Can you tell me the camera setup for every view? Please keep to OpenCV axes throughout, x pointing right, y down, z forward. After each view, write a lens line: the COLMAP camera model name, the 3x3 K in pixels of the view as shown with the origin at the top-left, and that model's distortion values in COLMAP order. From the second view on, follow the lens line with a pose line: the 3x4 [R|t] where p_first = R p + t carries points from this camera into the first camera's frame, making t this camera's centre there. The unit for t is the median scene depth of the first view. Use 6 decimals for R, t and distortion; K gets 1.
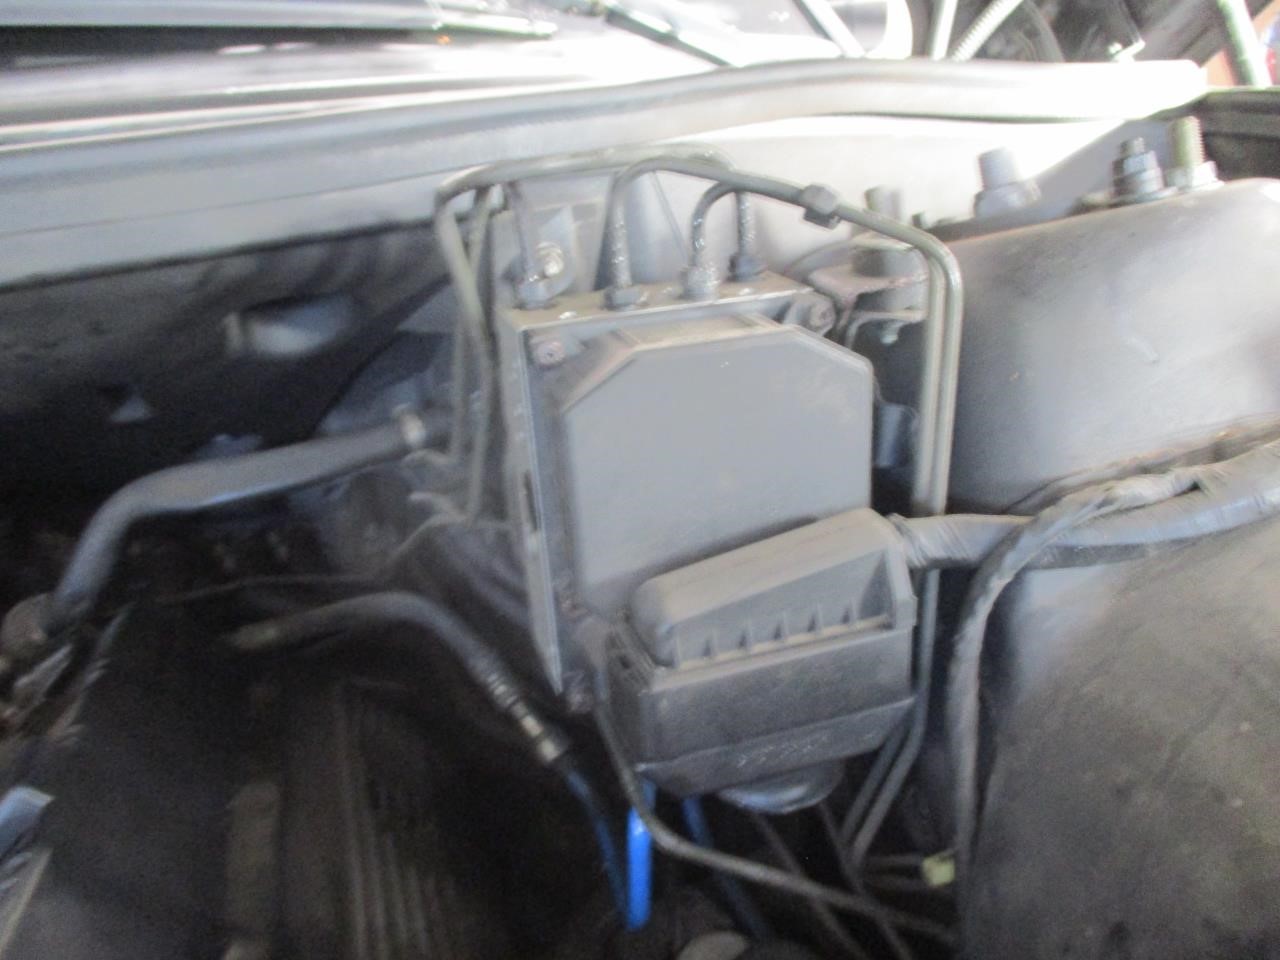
lens RADIAL K [[1046.0, 0, 640.0], [0, 1046.0, 480.0], [0, 0, 1]] dist [-0.006227, 0.001671]
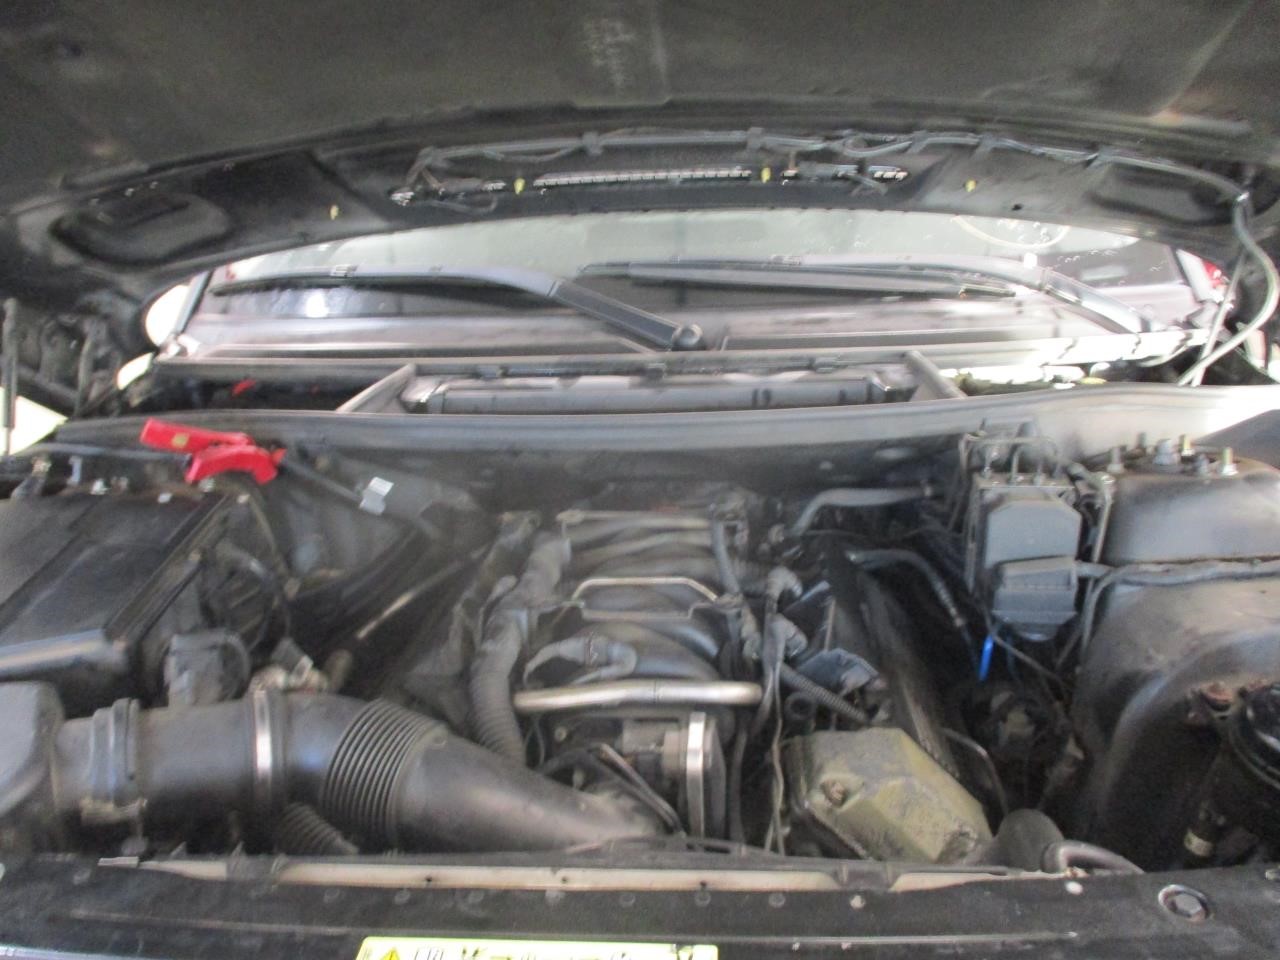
lens RADIAL K [[1046.0, 0, 640.0], [0, 1046.0, 480.0], [0, 0, 1]] dist [-0.006227, 0.001671]
pose [[0.910724, 0.181874, -0.370815, 0.136942], [-0.167995, 0.983321, 0.069693, -0.211913], [0.377305, -0.001177, 0.926088, -2.596254]]
